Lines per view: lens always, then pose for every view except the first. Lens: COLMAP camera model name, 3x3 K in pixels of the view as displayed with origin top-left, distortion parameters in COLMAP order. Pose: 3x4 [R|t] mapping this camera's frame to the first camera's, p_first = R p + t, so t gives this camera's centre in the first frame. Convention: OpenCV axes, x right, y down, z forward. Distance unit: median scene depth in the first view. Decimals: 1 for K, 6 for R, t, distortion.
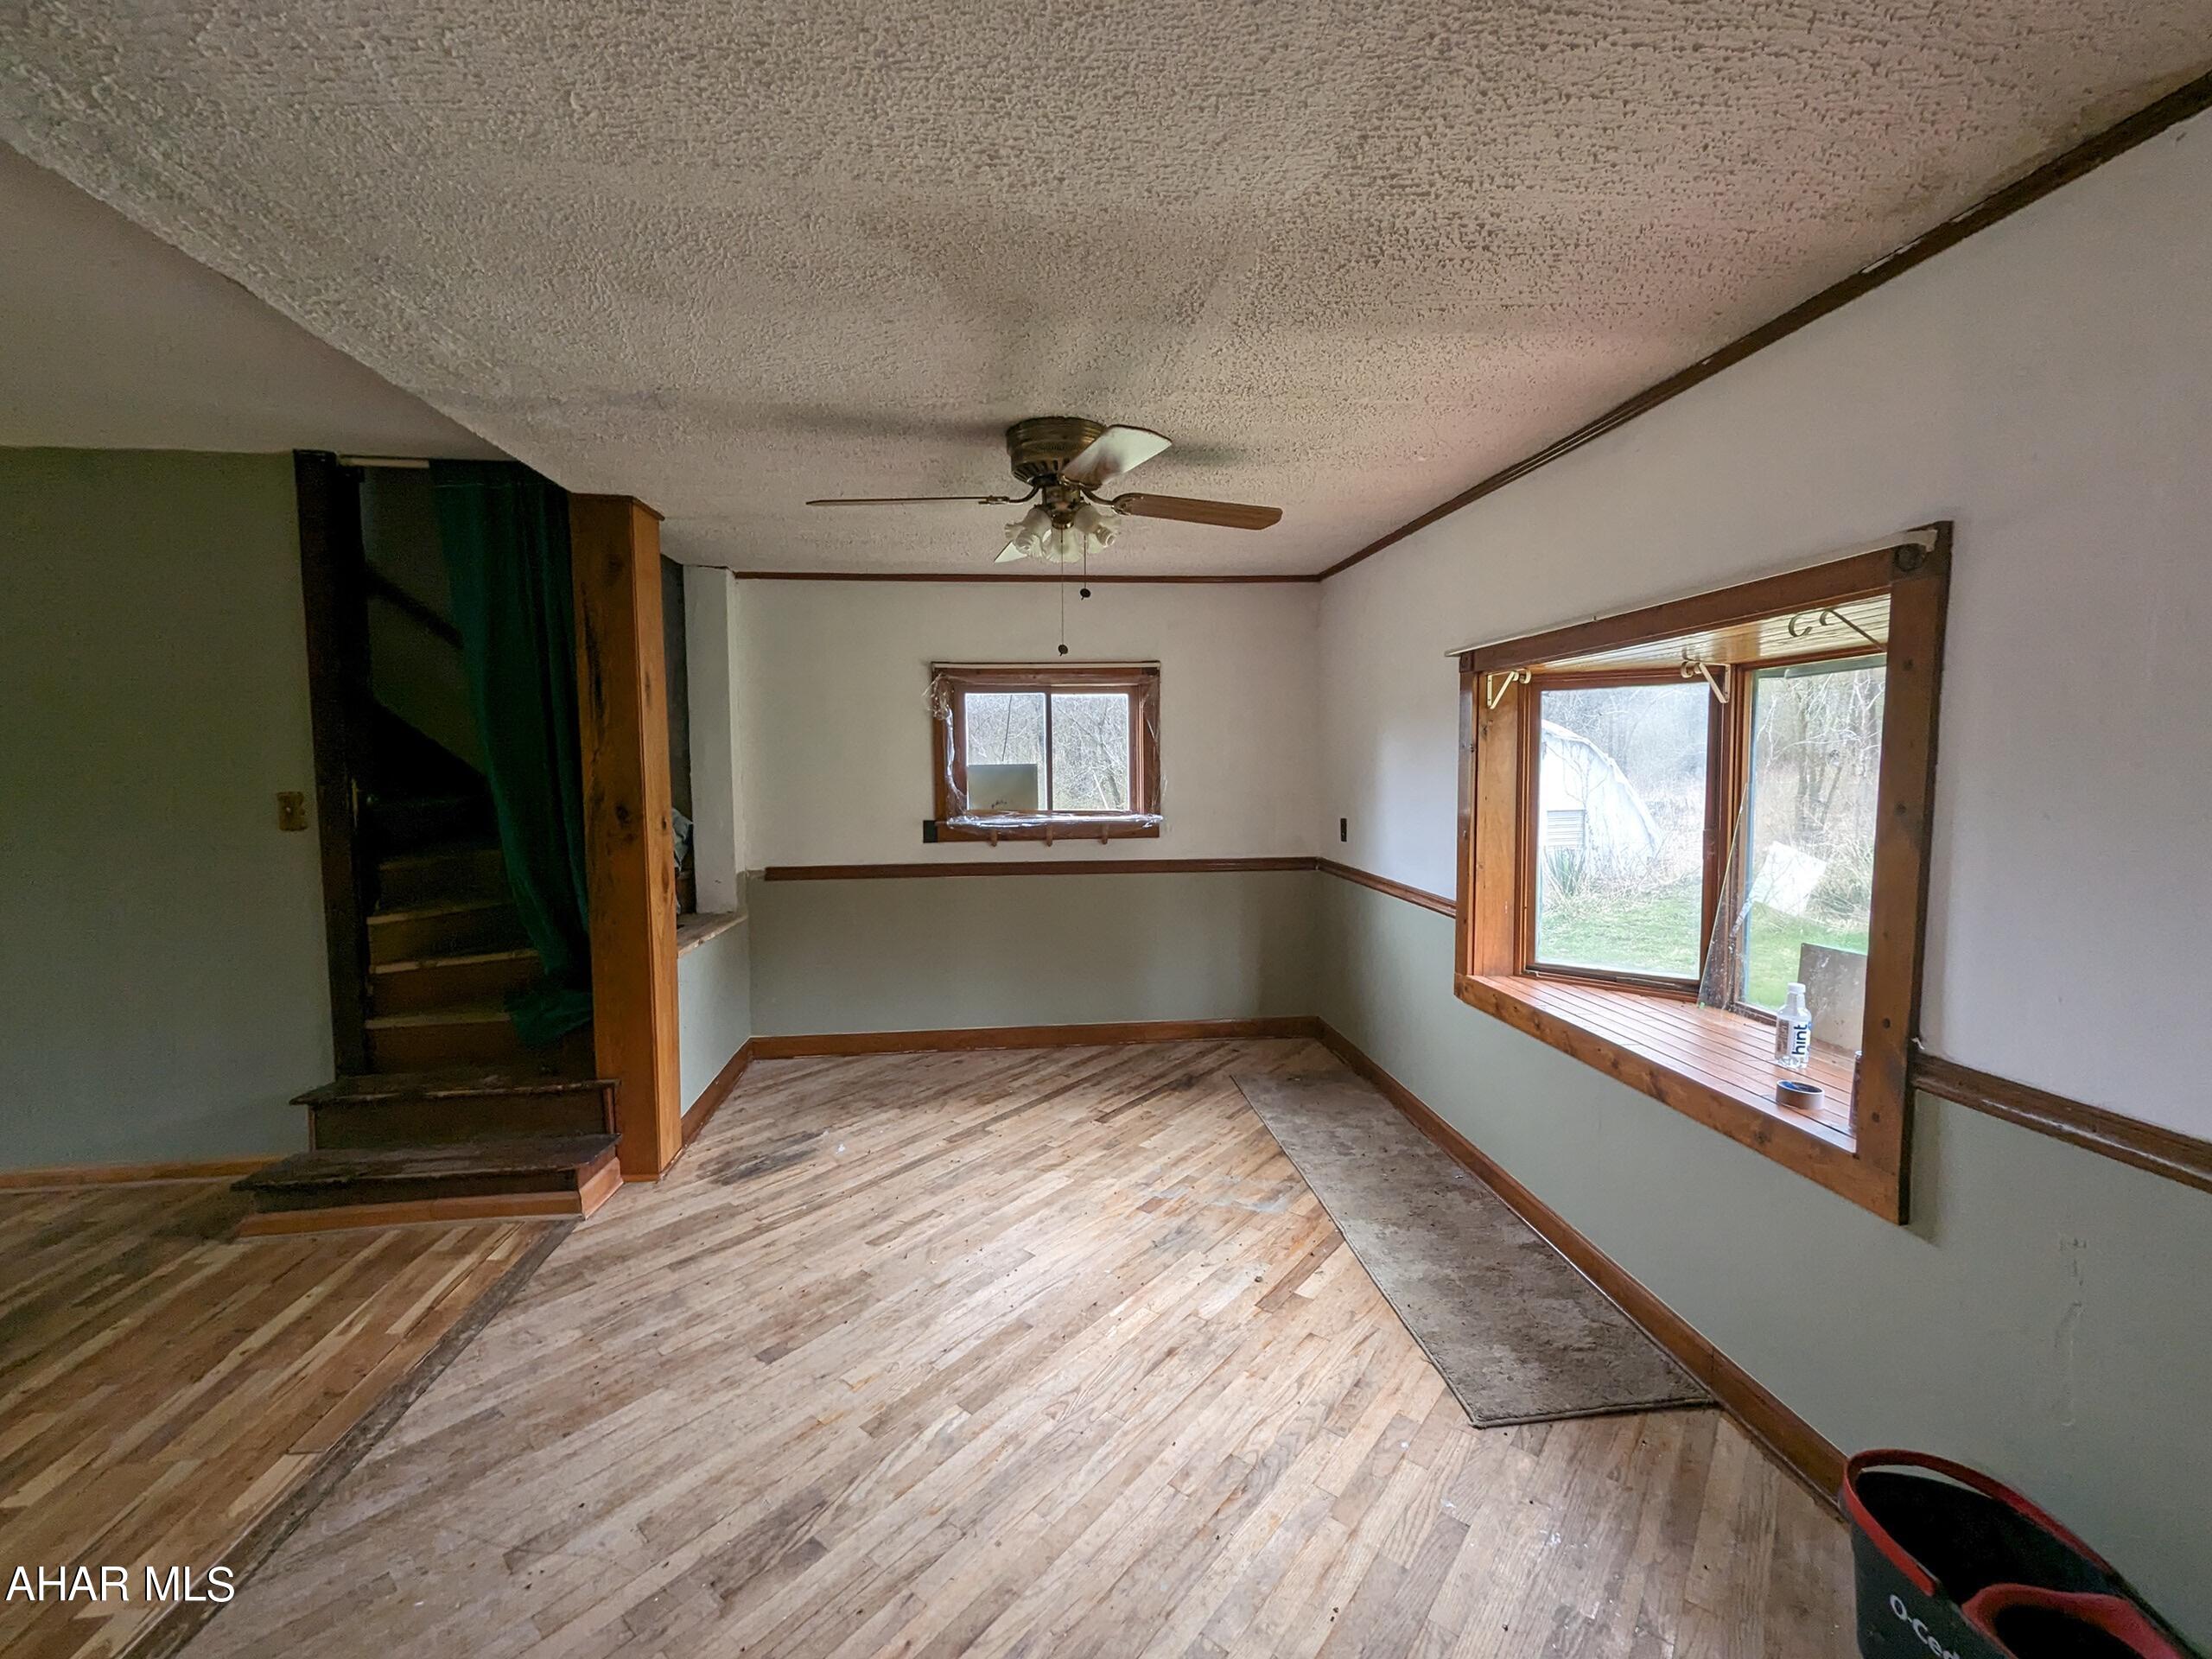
lens RADIAL K [[916.2, 0, 1105.8], [0, 916.2, 824.0], [0, 0, 1]] dist [0.000298, 0.000023]
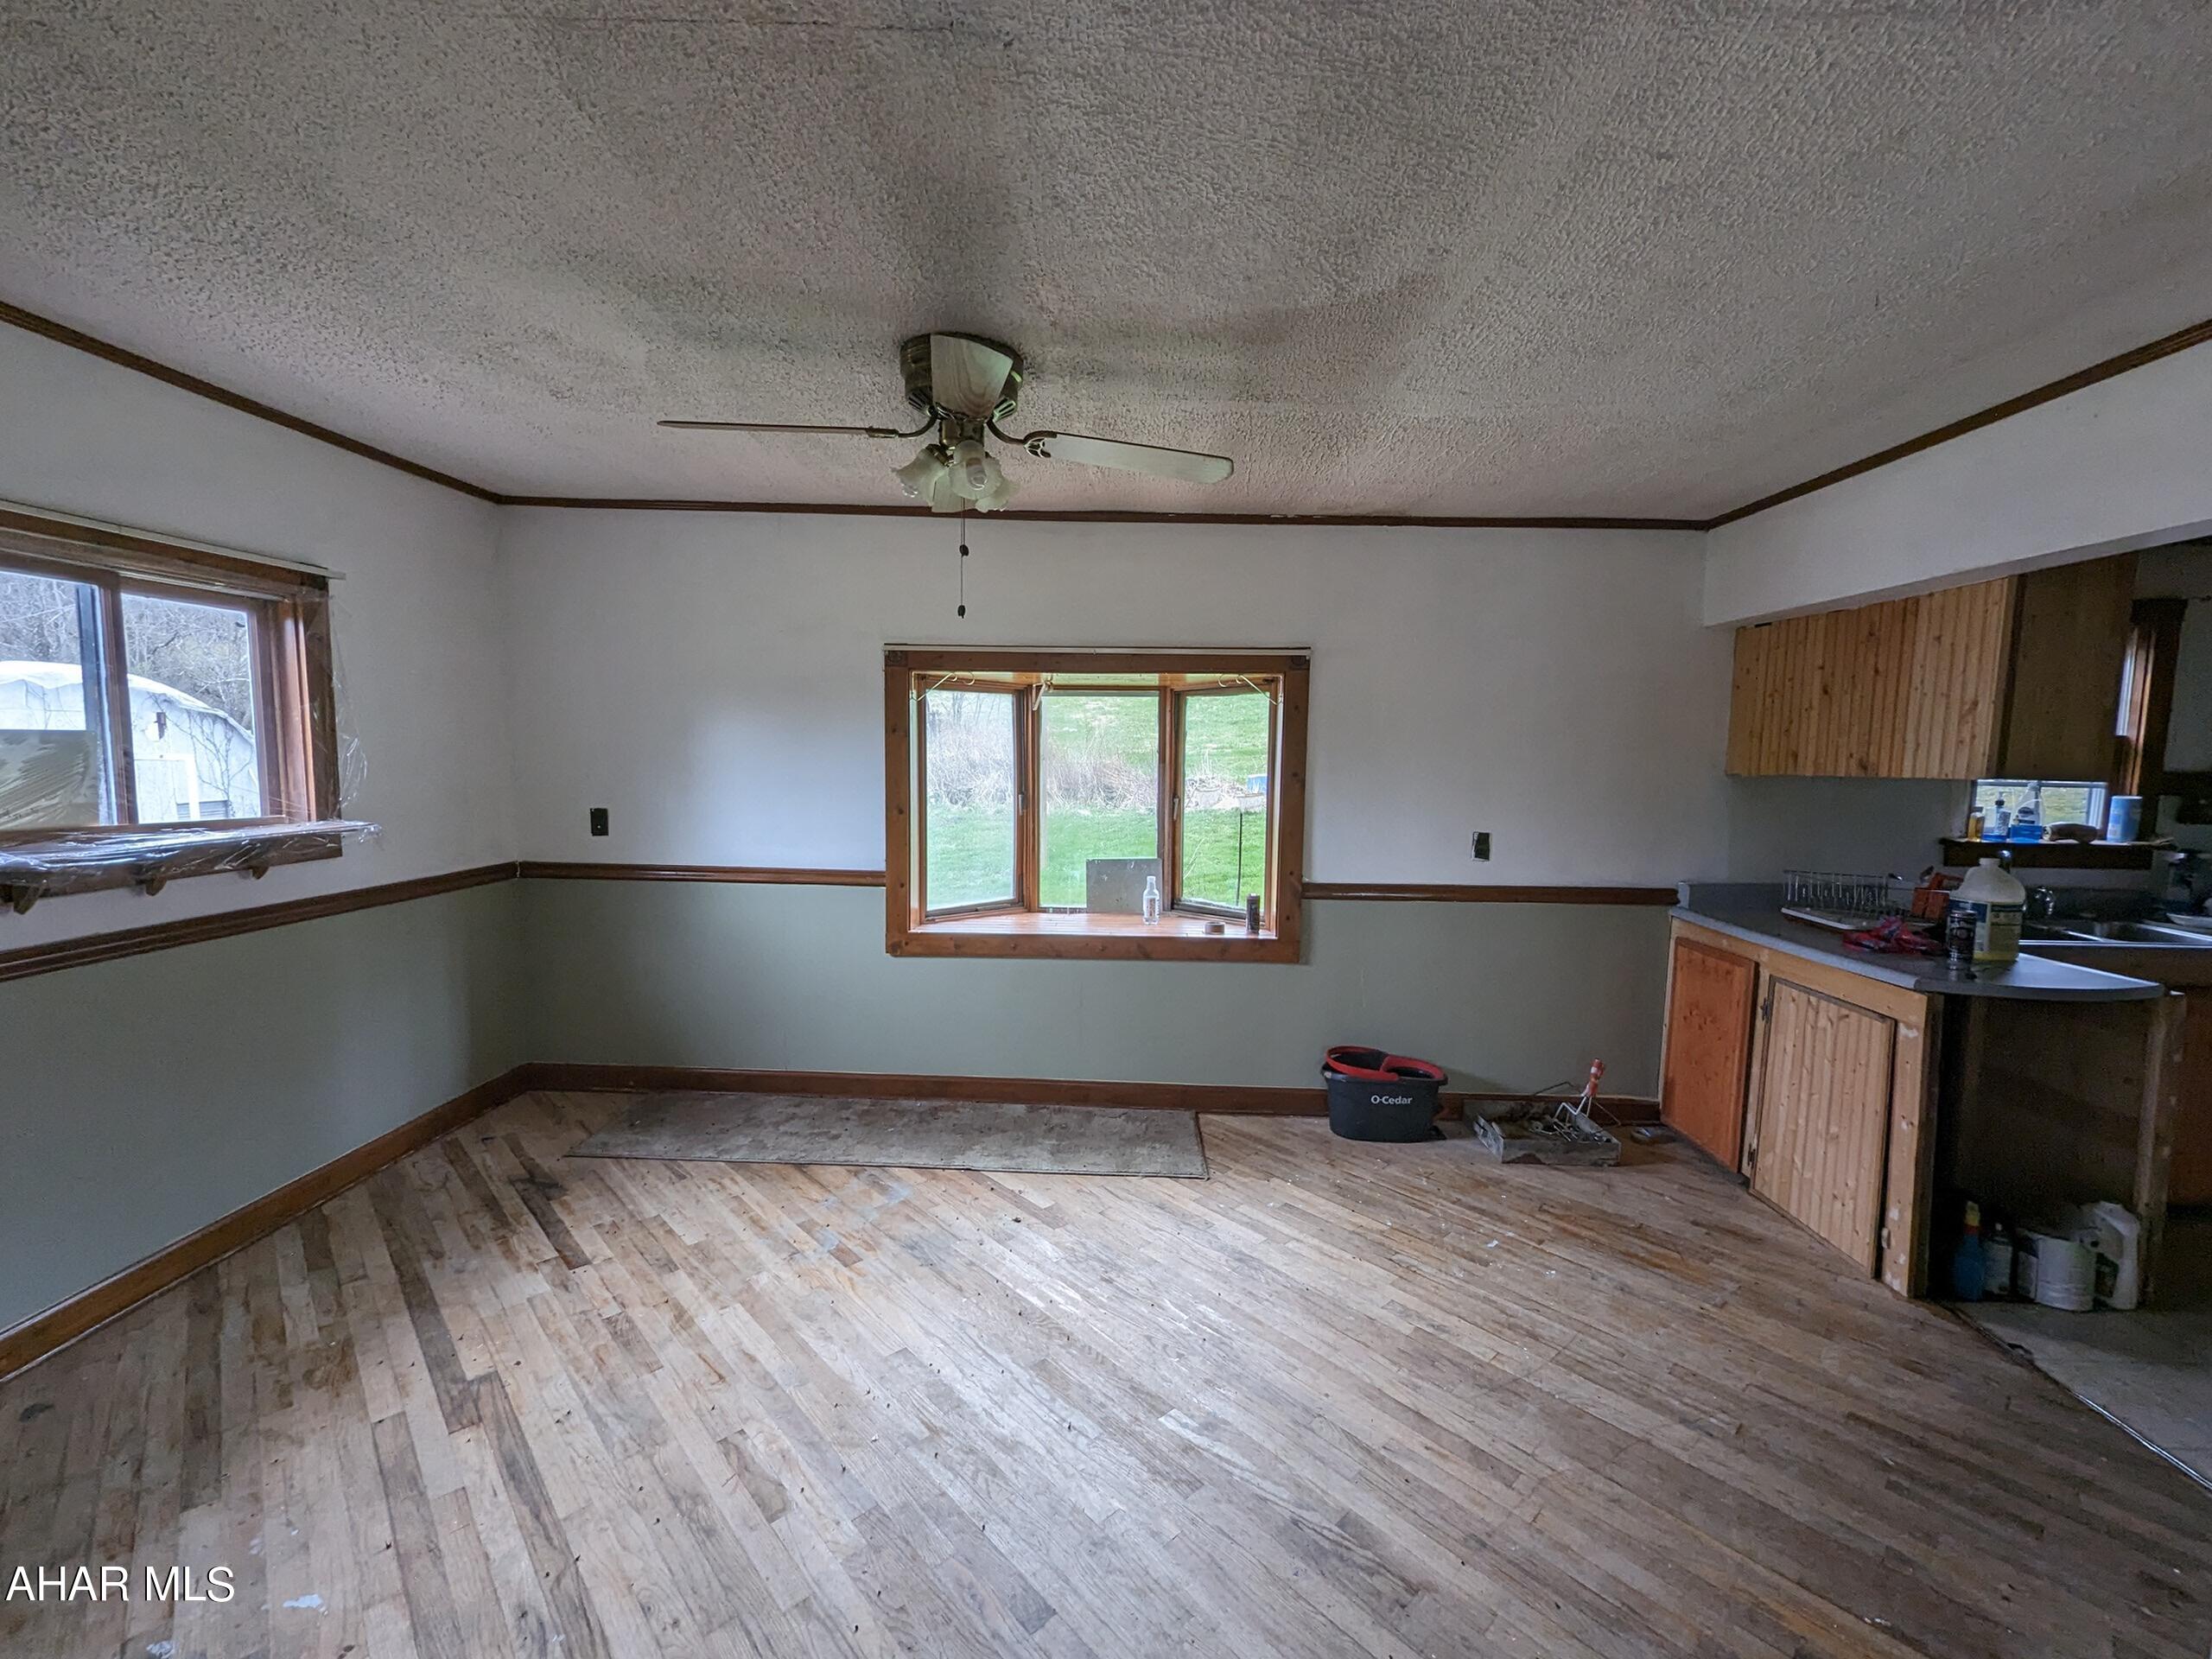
lens RADIAL K [[916.2, 0, 1103.0], [0, 916.2, 827.8], [0, 0, 1]] dist [0.000298, 0.000023]
pose [[0.134501, -0.071329, 0.988343, -0.574038], [0.049519, 0.996643, 0.065190, -0.022762], [-0.989675, 0.040173, 0.137582, 0.485766]]
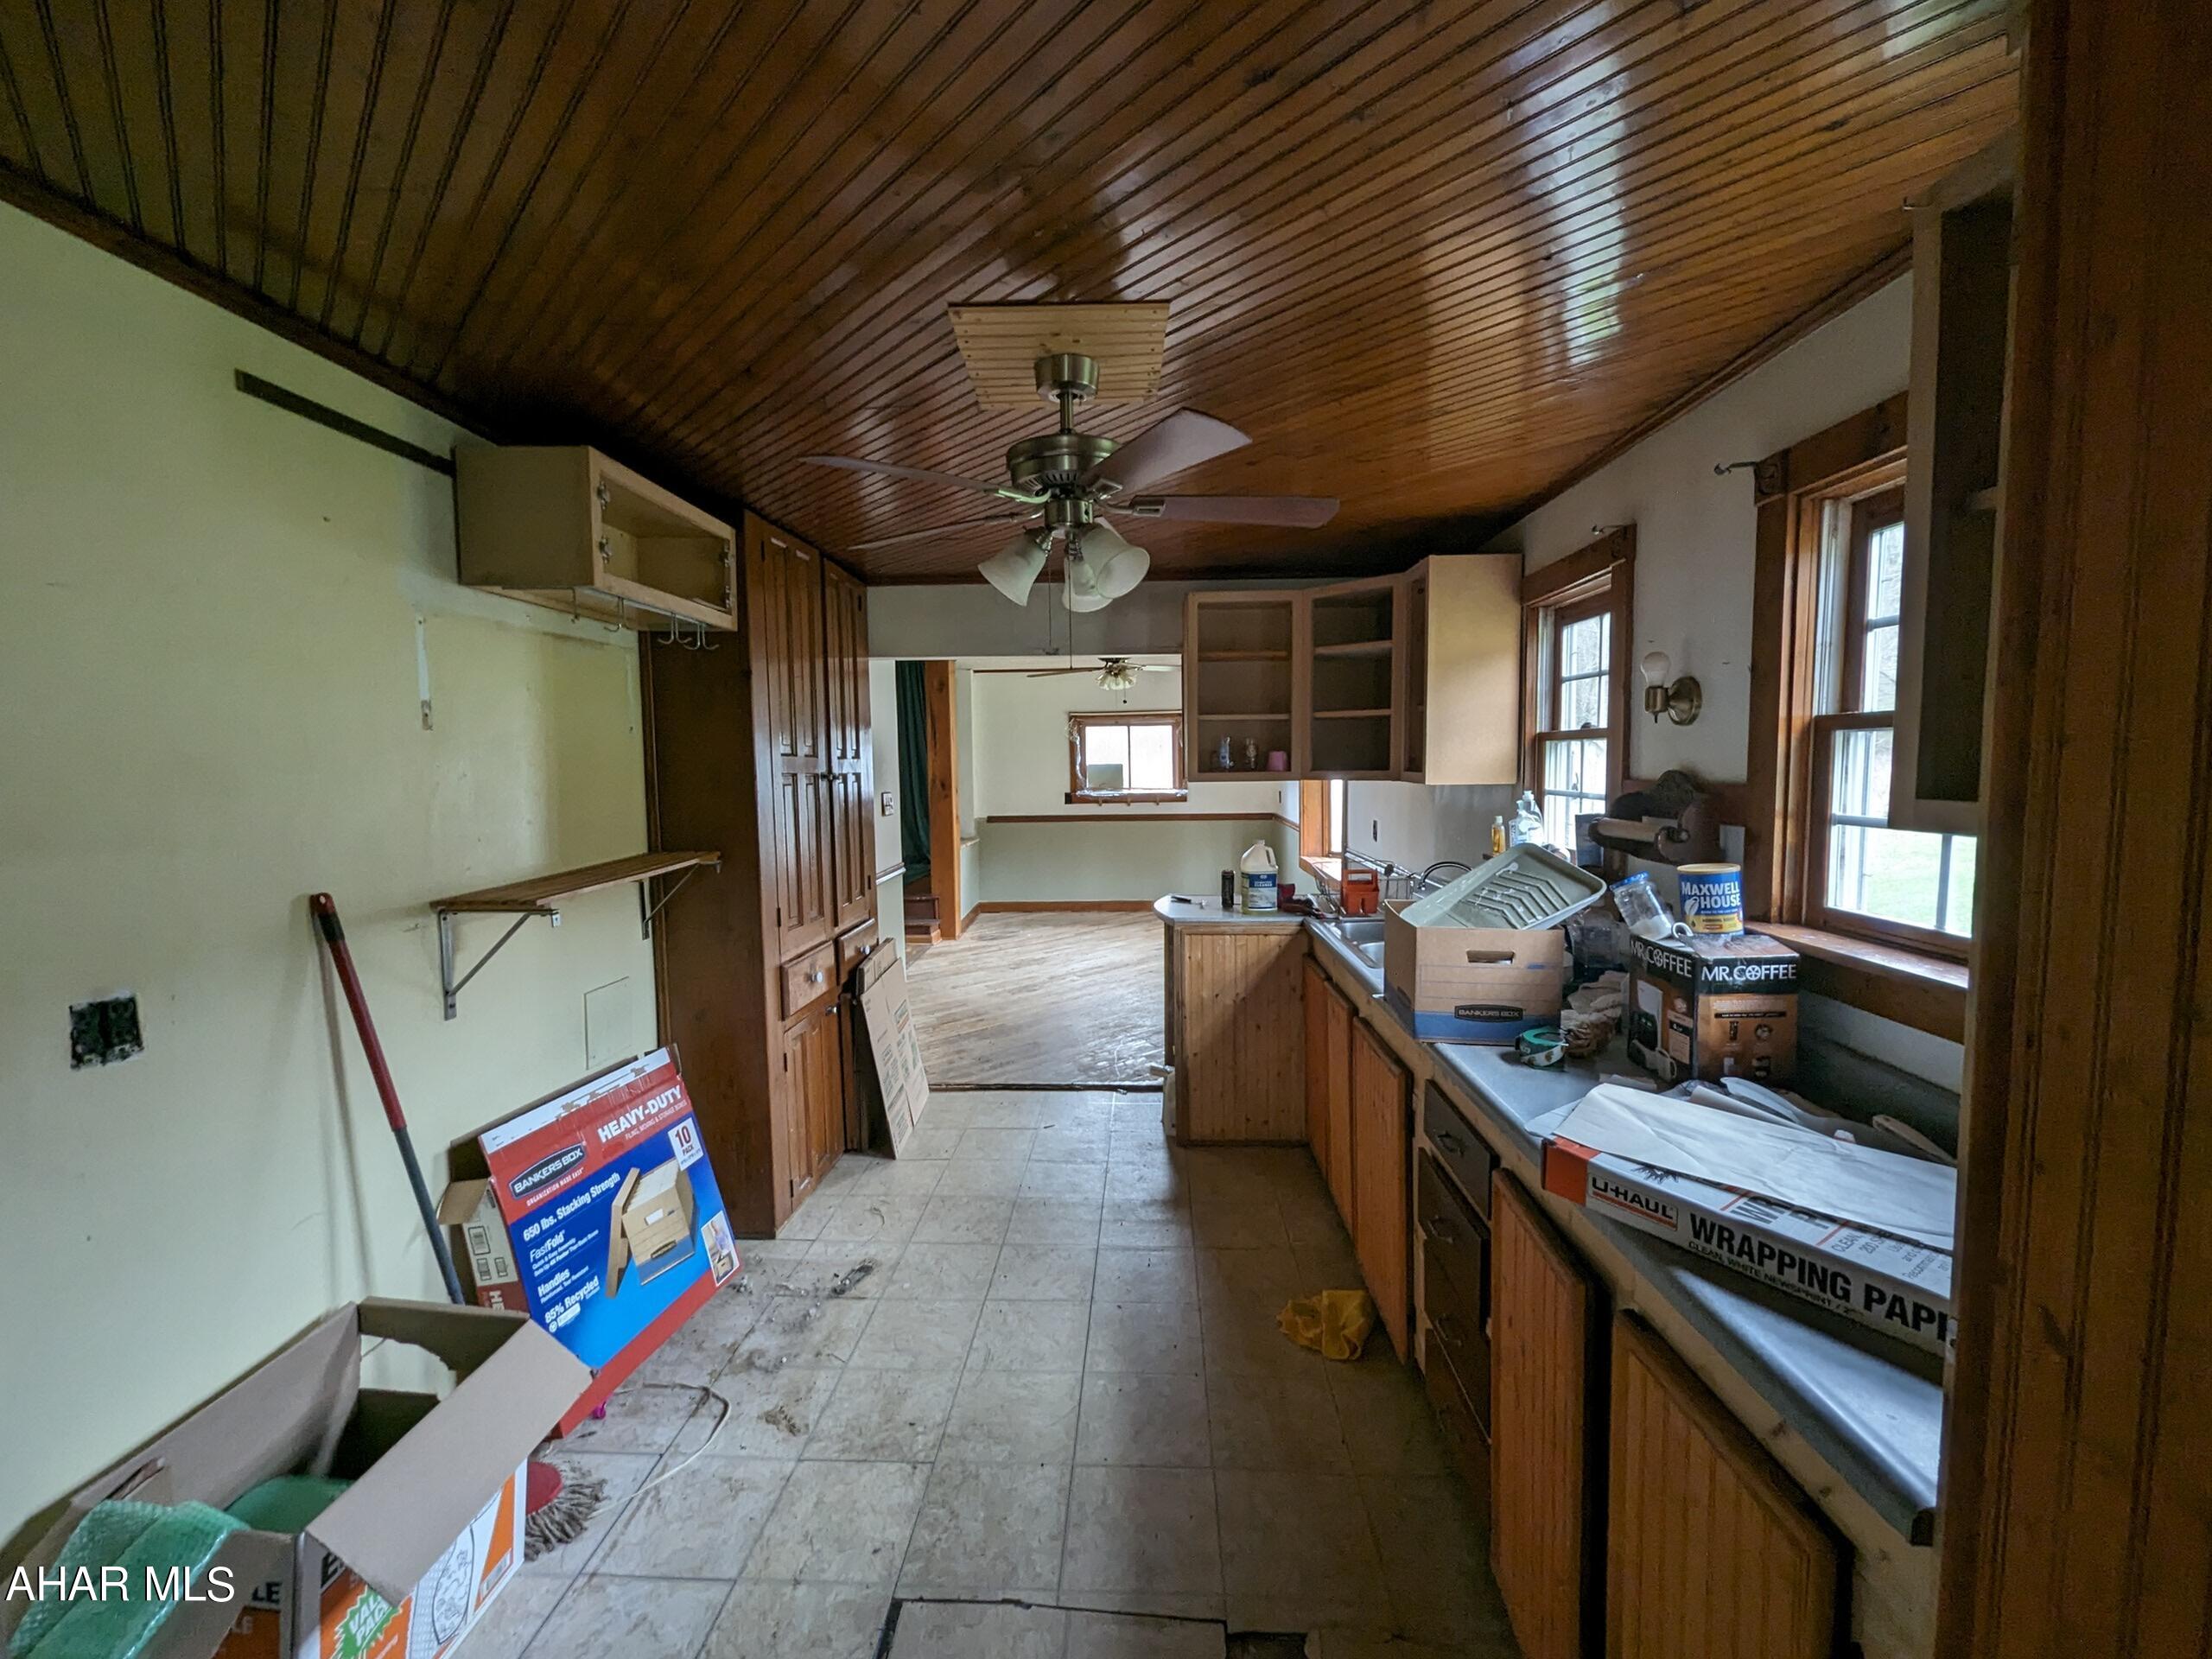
lens RADIAL K [[916.2, 0, 1111.7], [0, 916.2, 826.2], [0, 0, 1]] dist [0.000298, 0.000023]
pose [[0.989172, 0.004914, -0.146680, 0.219501], [-0.003751, 0.999959, 0.008204, 0.059789], [0.146714, -0.007565, 0.989150, -1.079220]]
